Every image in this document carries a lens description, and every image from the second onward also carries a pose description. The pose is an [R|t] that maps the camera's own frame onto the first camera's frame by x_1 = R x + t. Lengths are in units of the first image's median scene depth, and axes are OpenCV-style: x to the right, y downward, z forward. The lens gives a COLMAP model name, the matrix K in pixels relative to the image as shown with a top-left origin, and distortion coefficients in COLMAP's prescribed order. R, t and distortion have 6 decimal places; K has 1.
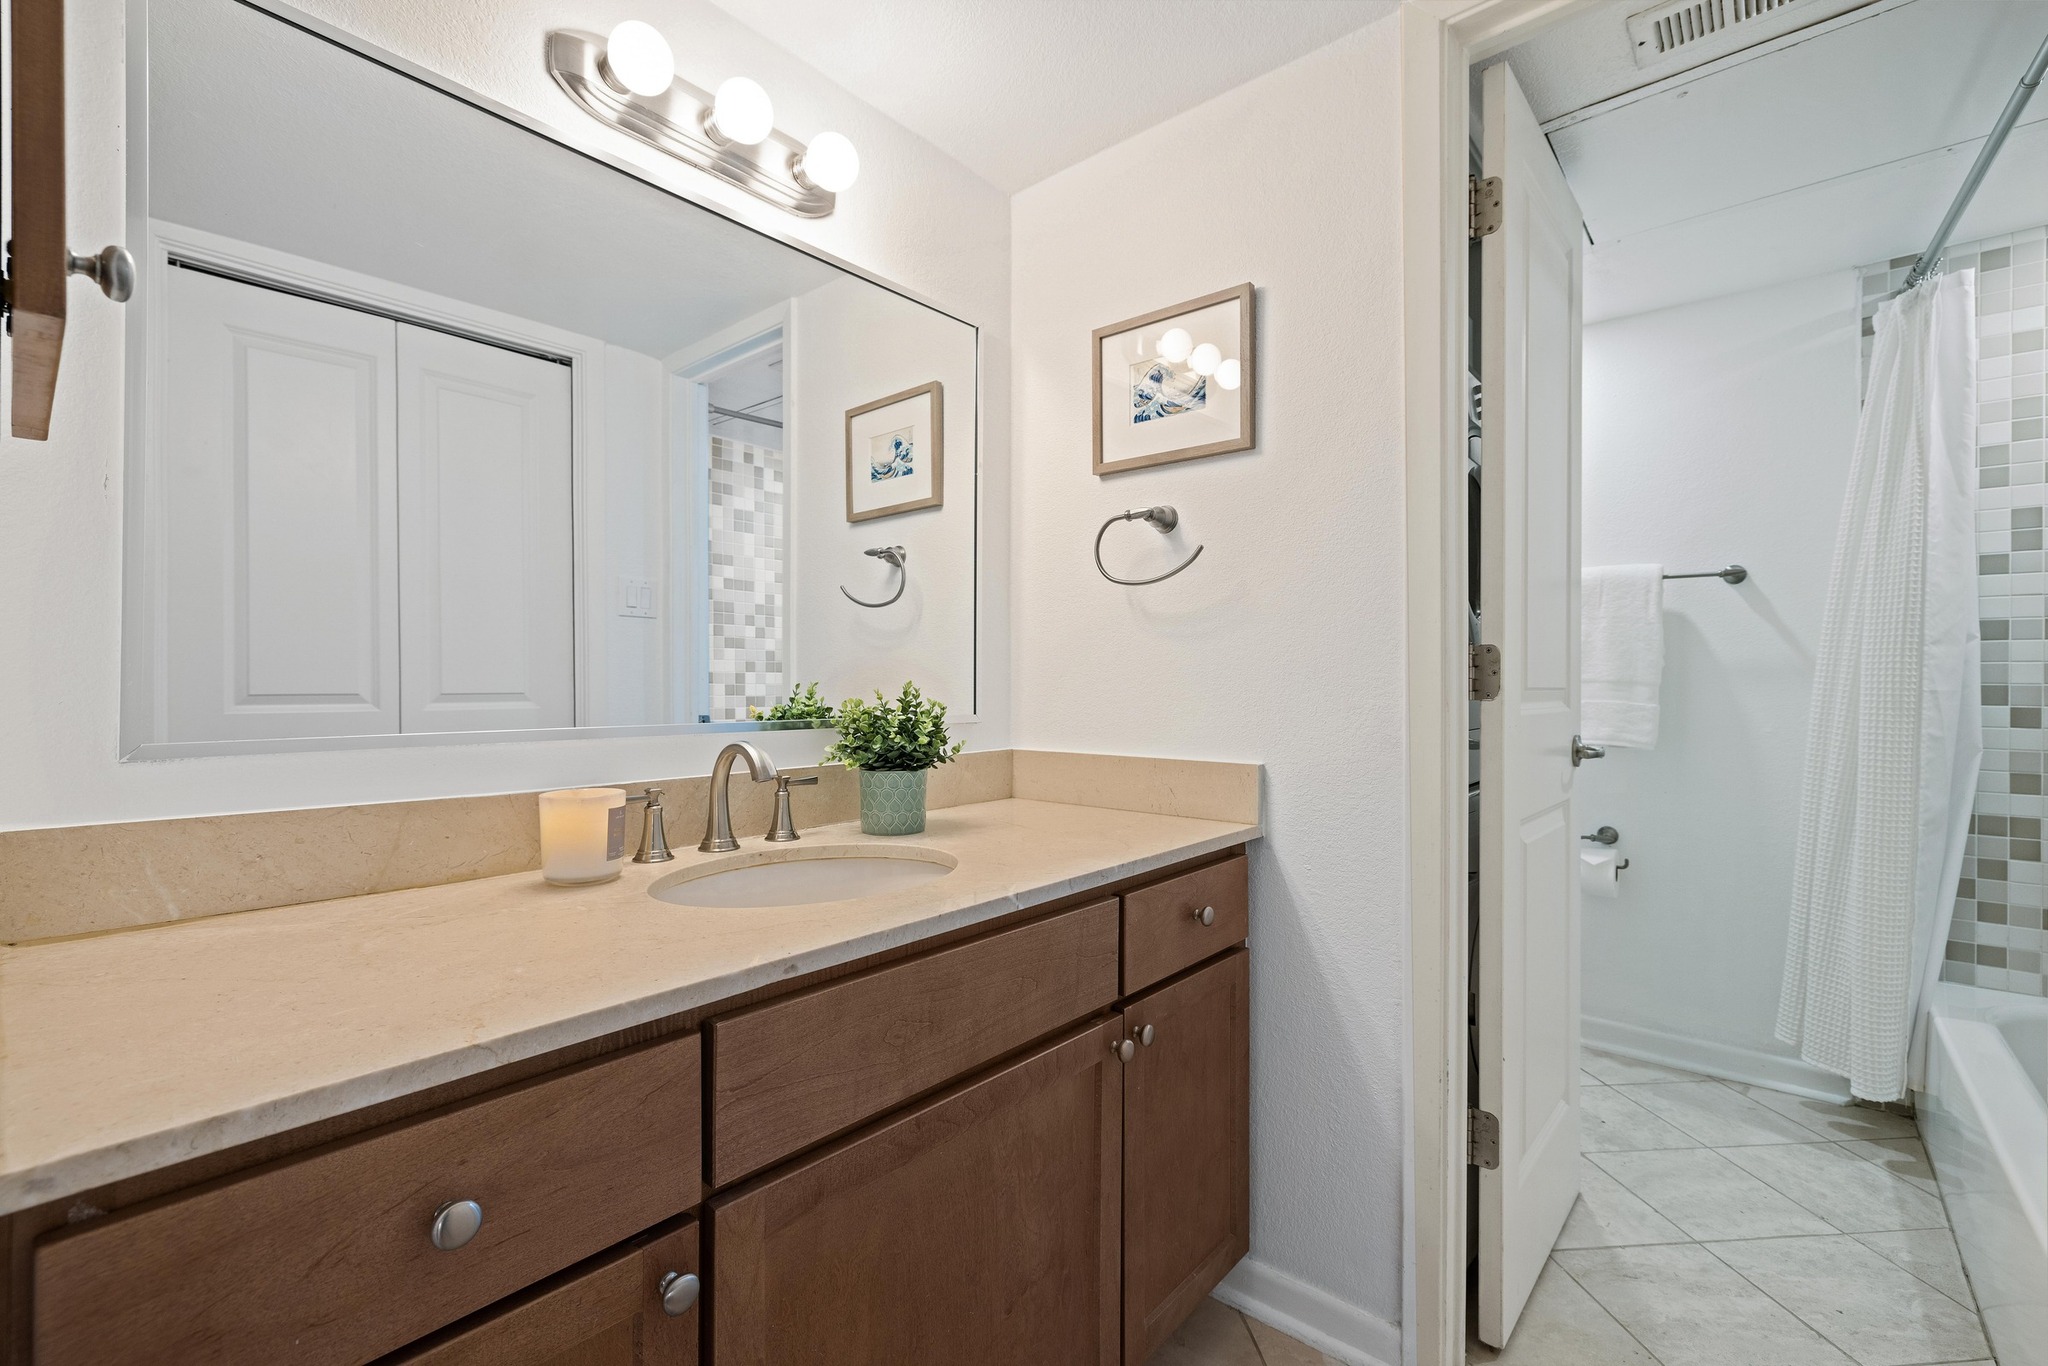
lens RADIAL K [[891.3, 0, 1025.4], [0, 891.3, 673.5], [0, 0, 1]] dist [-0.000725, 0.000197]
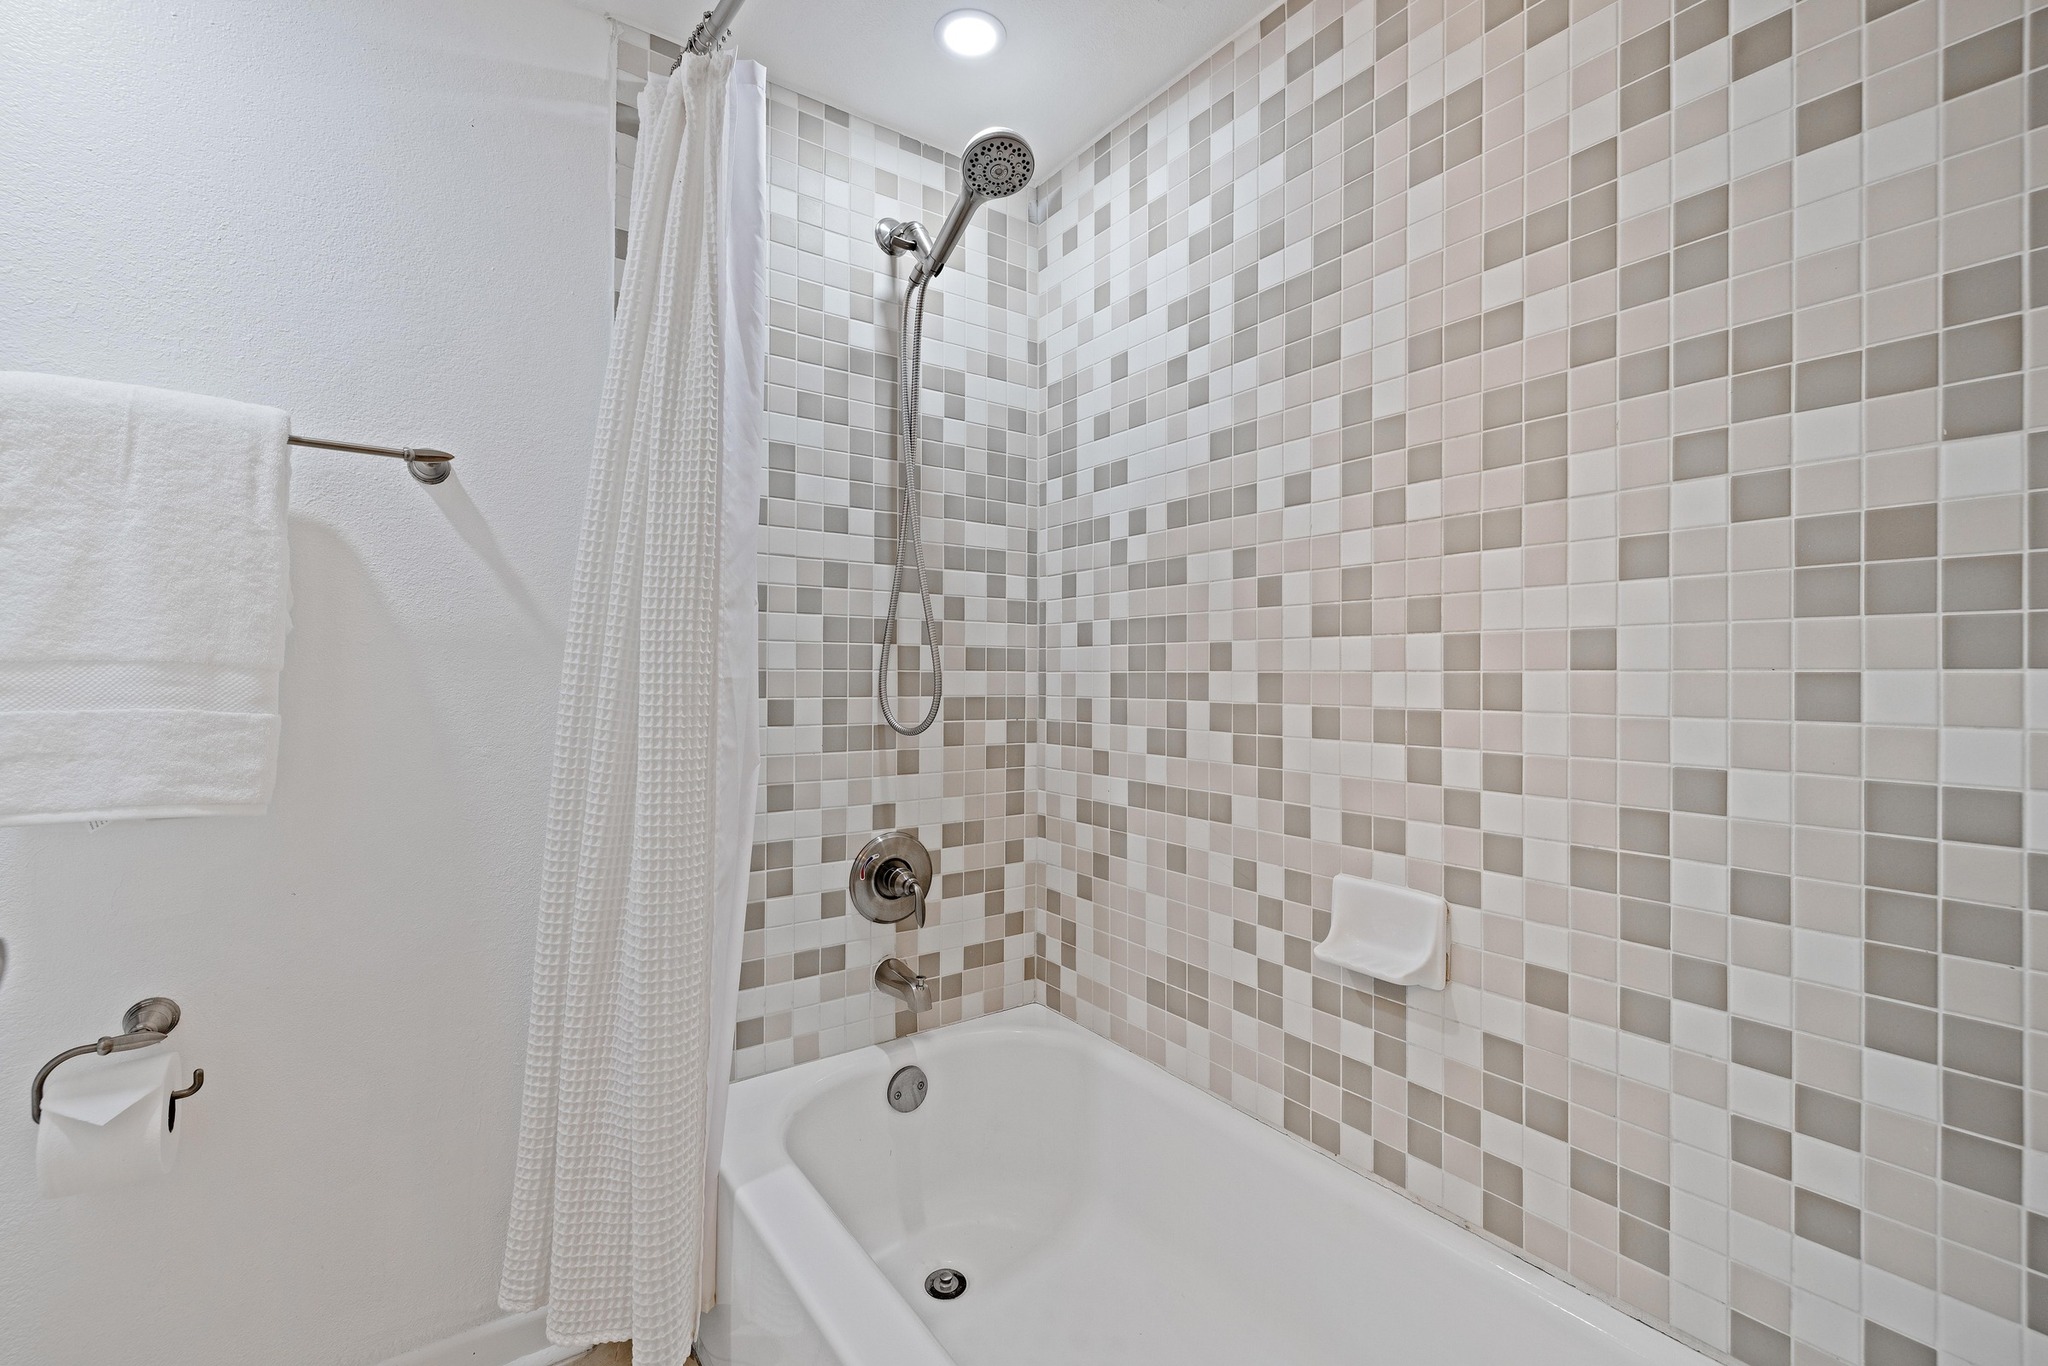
lens RADIAL K [[891.3, 0, 1025.4], [0, 891.3, 673.5], [0, 0, 1]] dist [-0.000725, 0.000197]
pose [[0.252705, -0.003531, 0.967537, 0.394232], [-0.010148, 0.999929, 0.006300, 0.008361], [-0.967490, -0.011410, 0.252652, 0.554447]]
